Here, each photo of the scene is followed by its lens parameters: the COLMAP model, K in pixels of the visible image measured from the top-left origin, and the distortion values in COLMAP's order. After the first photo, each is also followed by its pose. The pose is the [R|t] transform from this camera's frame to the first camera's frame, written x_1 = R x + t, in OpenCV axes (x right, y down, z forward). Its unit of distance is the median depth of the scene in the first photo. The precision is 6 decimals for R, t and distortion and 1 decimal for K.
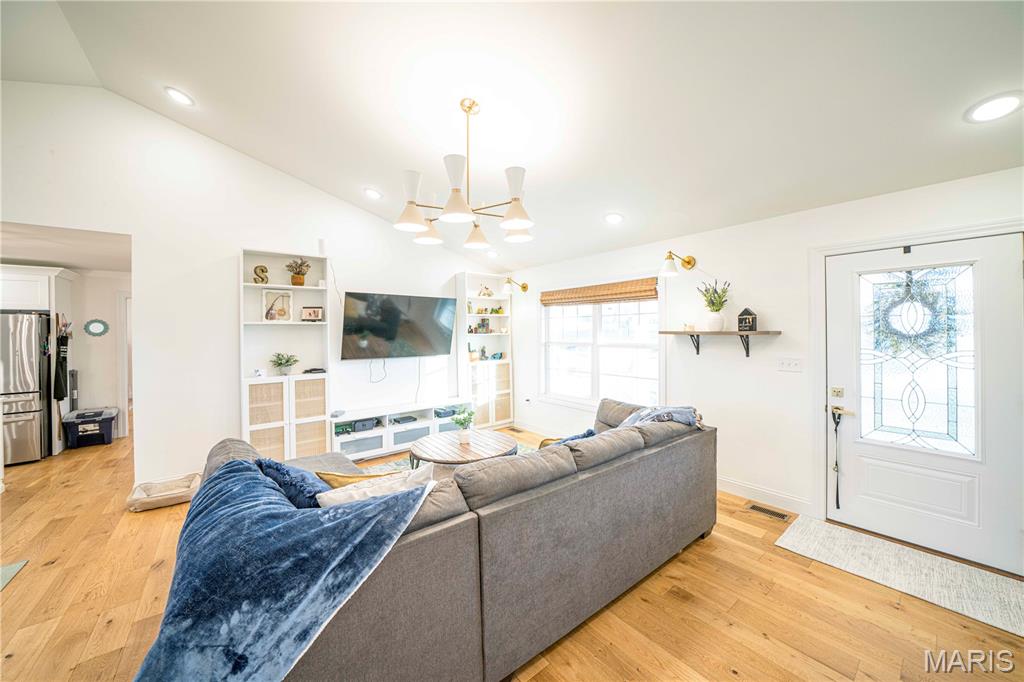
lens RADIAL K [[363.9, 0, 509.1], [0, 363.9, 333.6], [0, 0, 1]] dist [-0.012000, 0.000180]
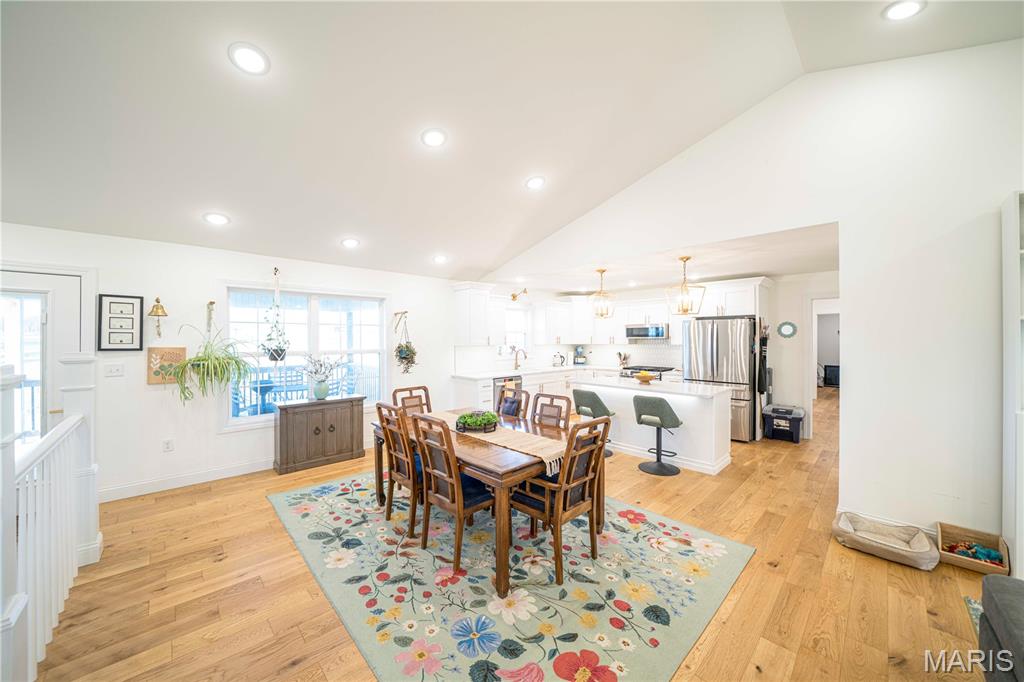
lens RADIAL K [[366.5, 0, 513.6], [0, 366.5, 337.1], [0, 0, 1]] dist [-0.022450, 0.000189]
pose [[0.109932, 0.005611, -0.993923, -0.200676], [-0.005747, 0.999971, 0.005010, 0.005107], [0.993923, 0.005162, 0.109961, 0.088781]]
